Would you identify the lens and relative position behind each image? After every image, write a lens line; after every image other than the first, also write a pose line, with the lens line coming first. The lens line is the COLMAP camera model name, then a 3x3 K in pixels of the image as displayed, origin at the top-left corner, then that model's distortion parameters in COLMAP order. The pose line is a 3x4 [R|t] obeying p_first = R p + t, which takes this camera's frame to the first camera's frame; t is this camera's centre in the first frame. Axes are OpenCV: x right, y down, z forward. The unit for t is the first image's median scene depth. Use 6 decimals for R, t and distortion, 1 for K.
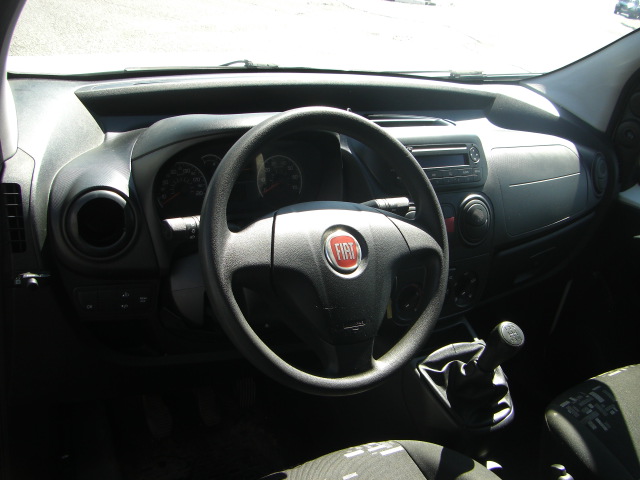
lens RADIAL K [[717.4, 0, 320.0], [0, 717.4, 240.0], [0, 0, 1]] dist [-0.159104, 0.065412]
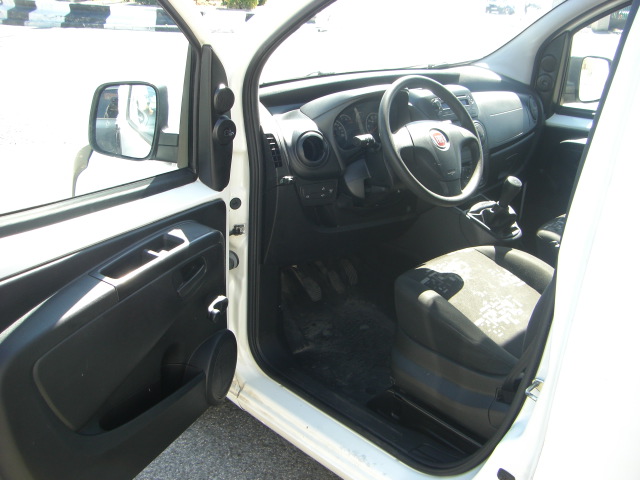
lens RADIAL K [[717.4, 0, 320.0], [0, 717.4, 240.0], [0, 0, 1]] dist [-0.159104, 0.065412]
pose [[0.976854, -0.175674, 0.122042, -0.463091], [0.181357, 0.982719, -0.037048, 0.240670], [-0.113425, 0.058323, 0.991833, -0.761650]]
